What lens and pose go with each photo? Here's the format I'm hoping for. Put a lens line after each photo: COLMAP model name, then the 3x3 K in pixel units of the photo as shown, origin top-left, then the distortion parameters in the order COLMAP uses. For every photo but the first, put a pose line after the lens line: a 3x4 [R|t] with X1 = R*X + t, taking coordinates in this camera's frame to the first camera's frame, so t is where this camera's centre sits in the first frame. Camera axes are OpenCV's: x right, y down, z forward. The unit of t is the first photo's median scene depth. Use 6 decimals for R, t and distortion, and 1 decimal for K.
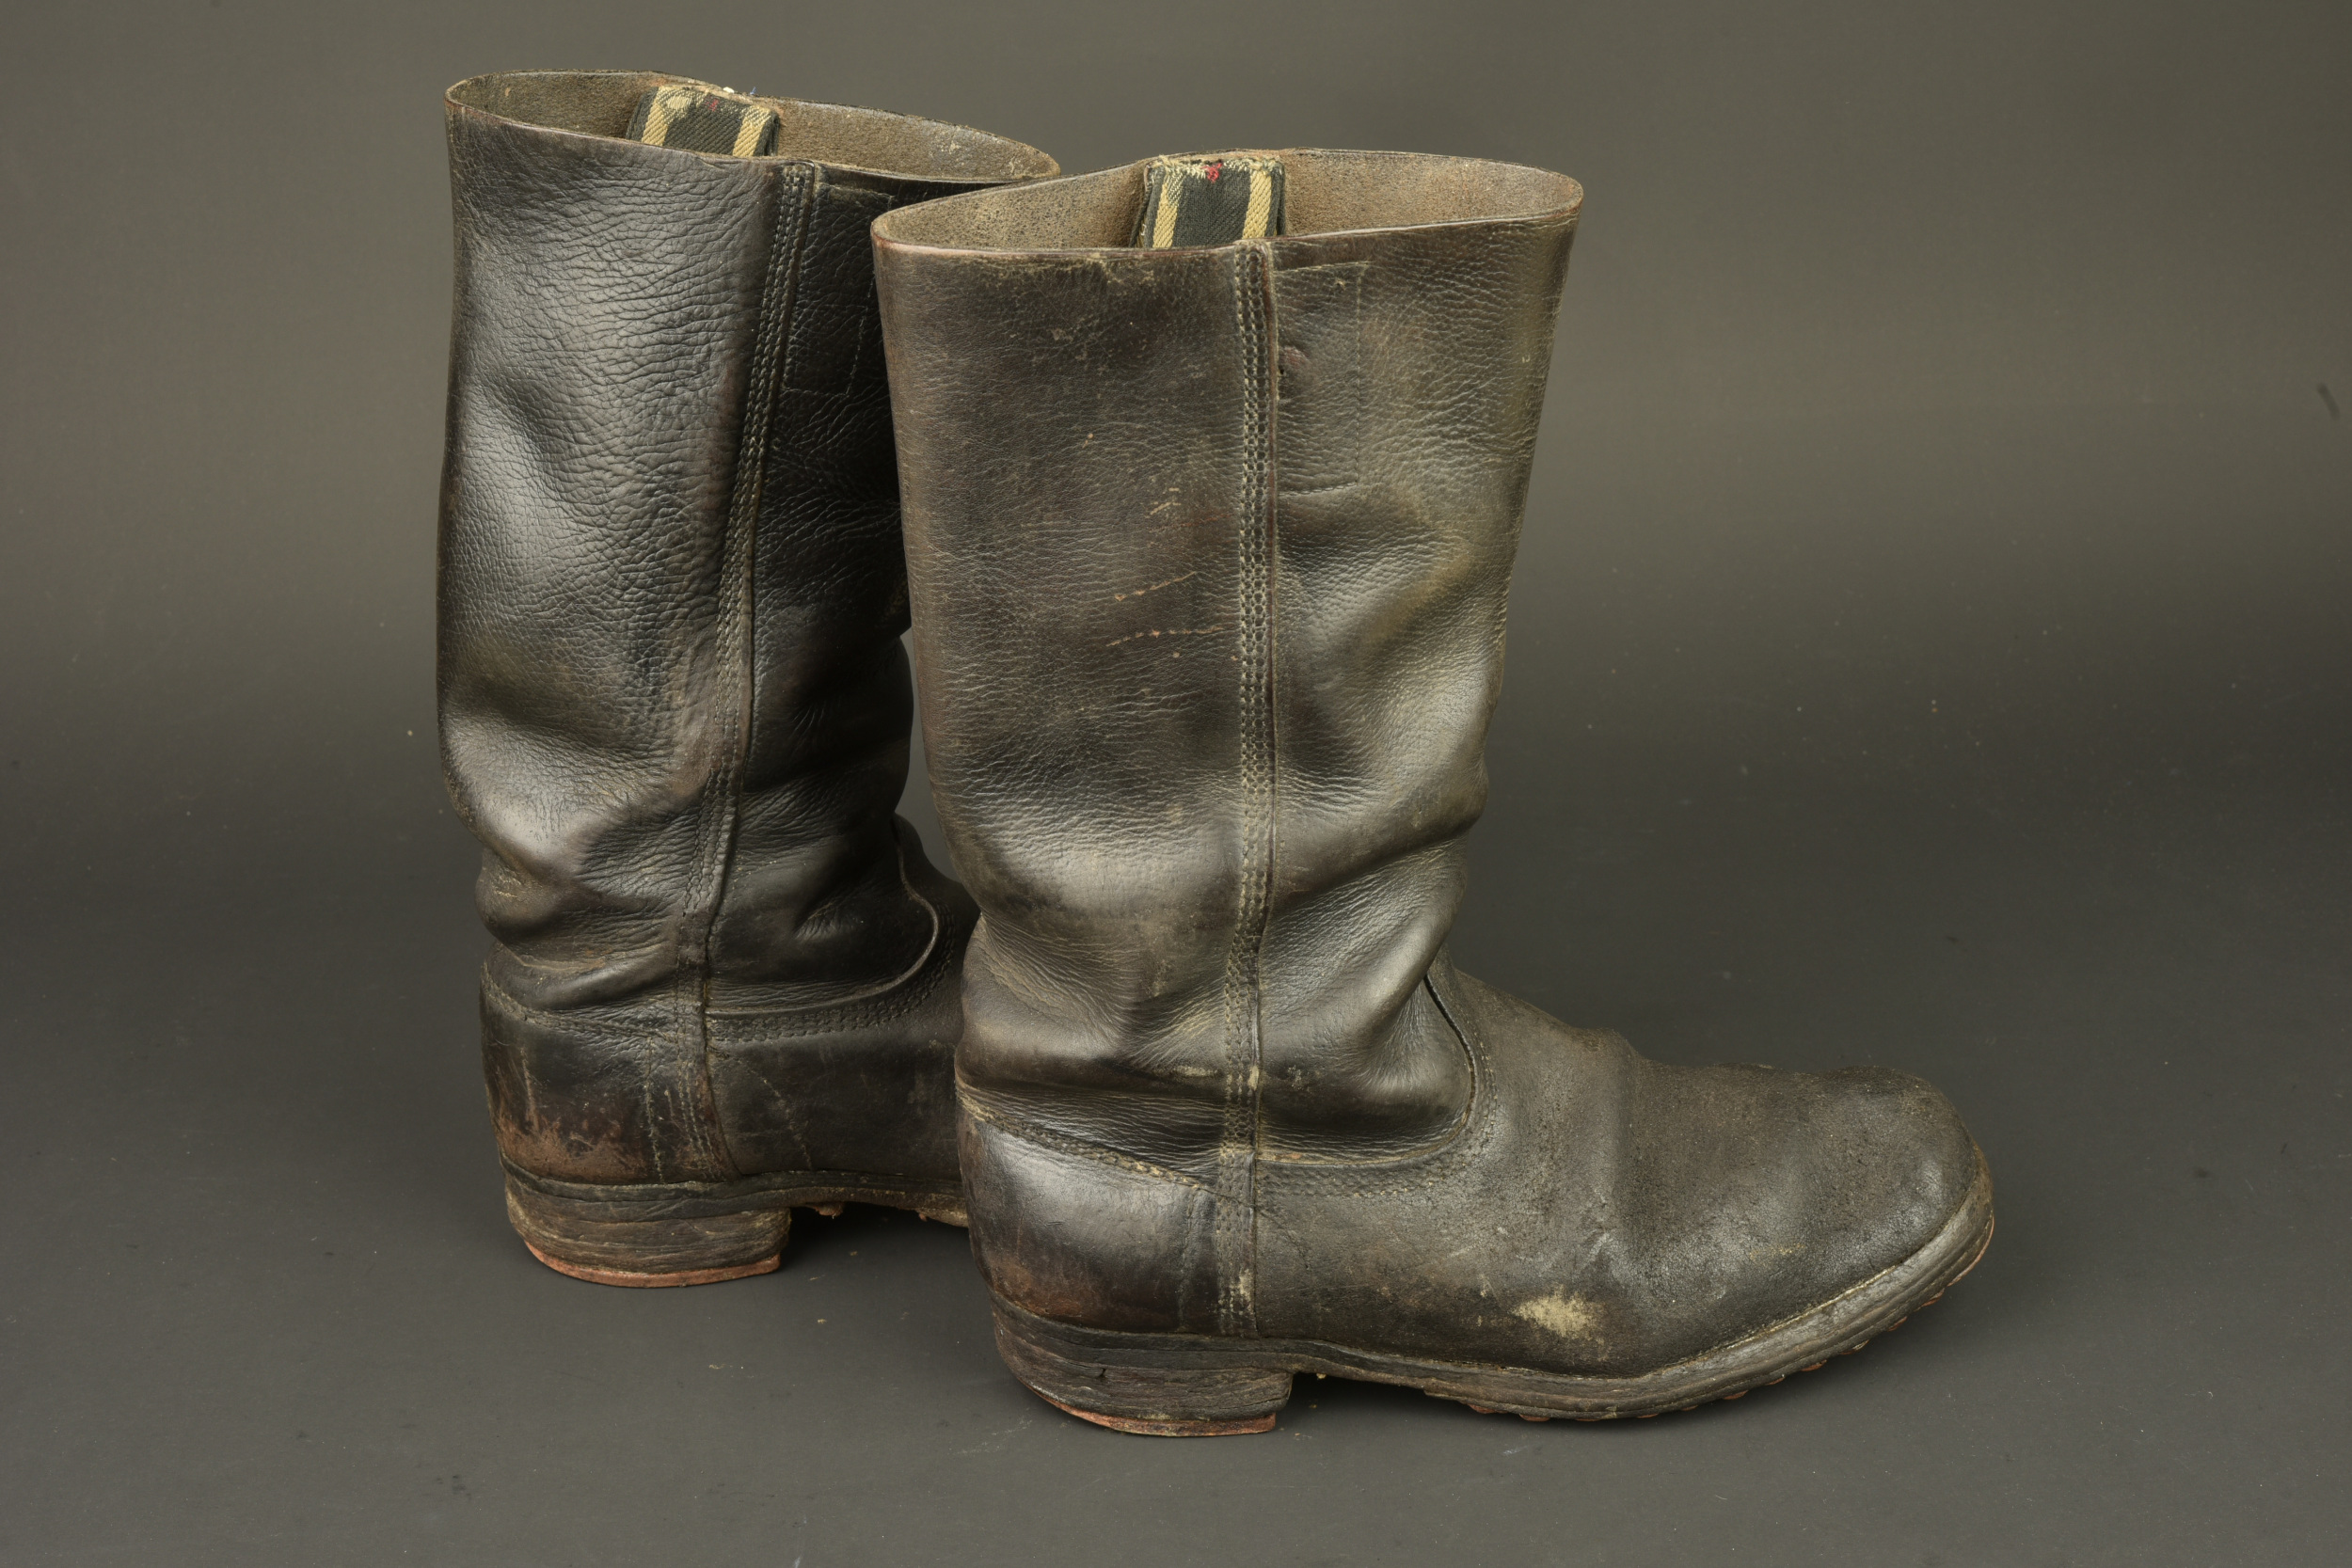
lens RADIAL K [[4152.6, 0, 1183.3], [0, 4152.6, 784.9], [0, 0, 1]] dist [0.173645, 0.000000]
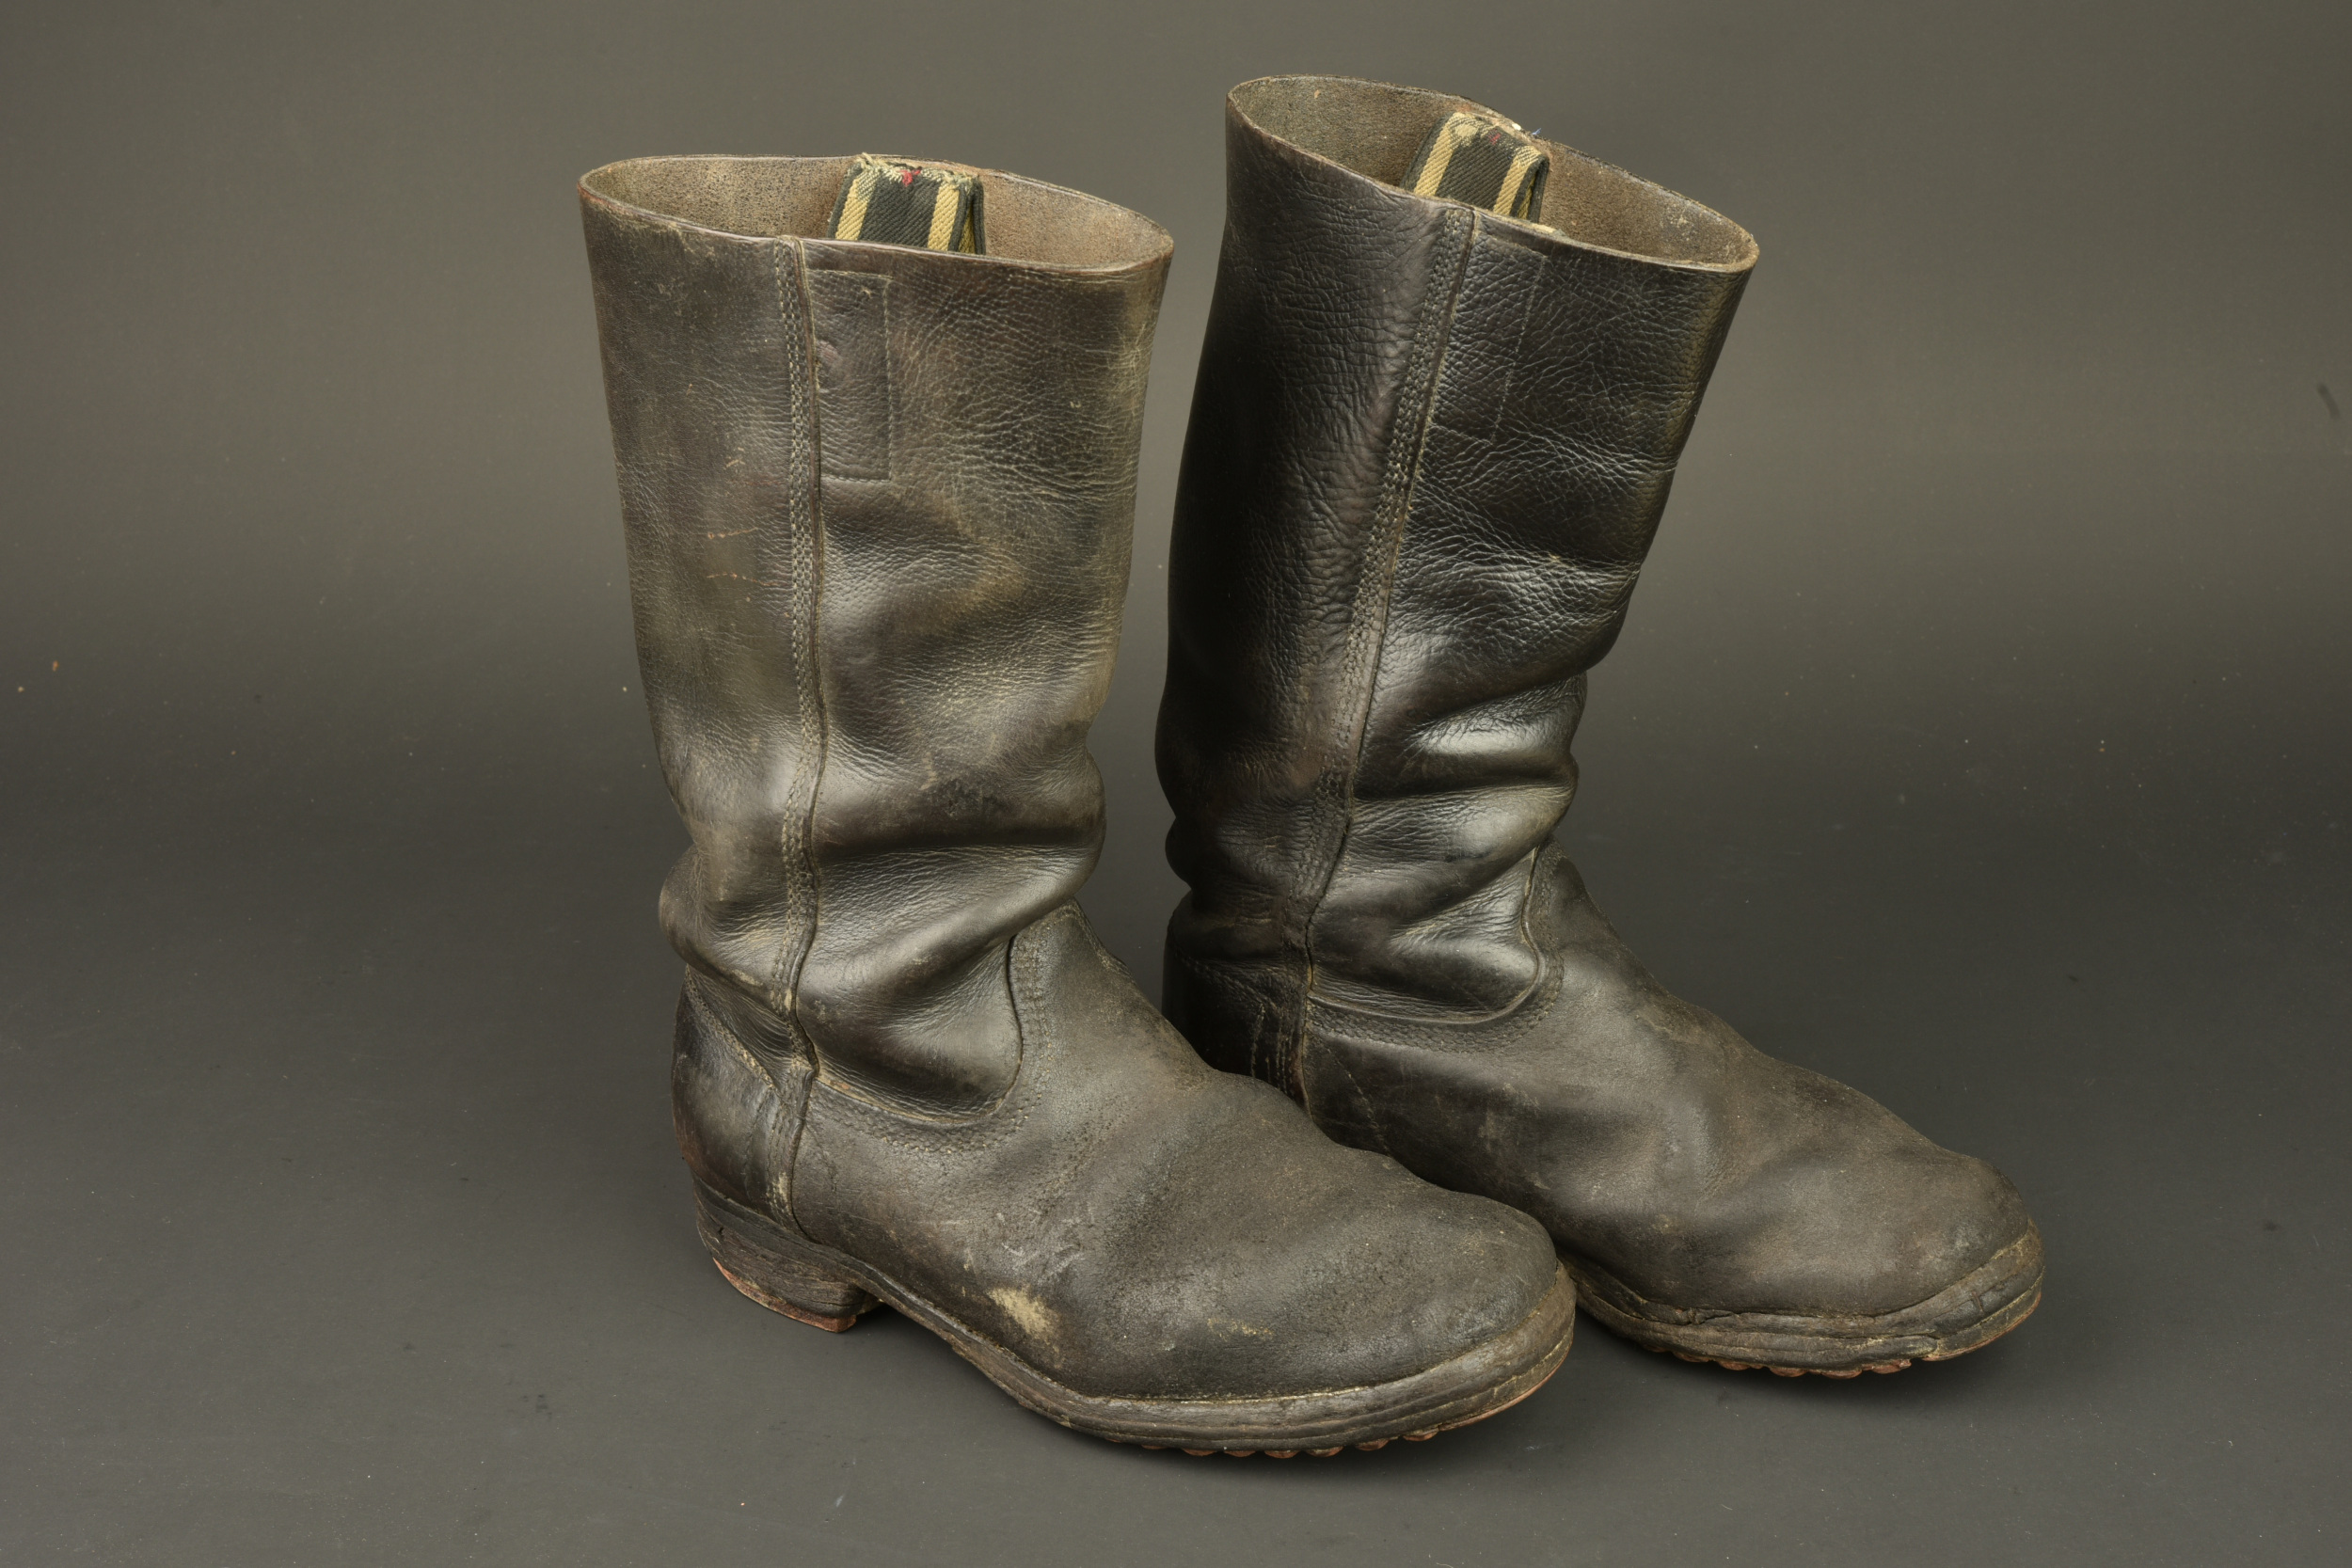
lens RADIAL K [[4152.6, 0, 1179.8], [0, 4152.6, 784.5], [0, 0, 1]] dist [0.173645, 0.000000]
pose [[0.770154, 0.253089, -0.585500, 0.721753], [-0.241239, 0.965306, 0.099943, -0.118095], [0.590480, 0.064274, 0.804488, 0.179280]]
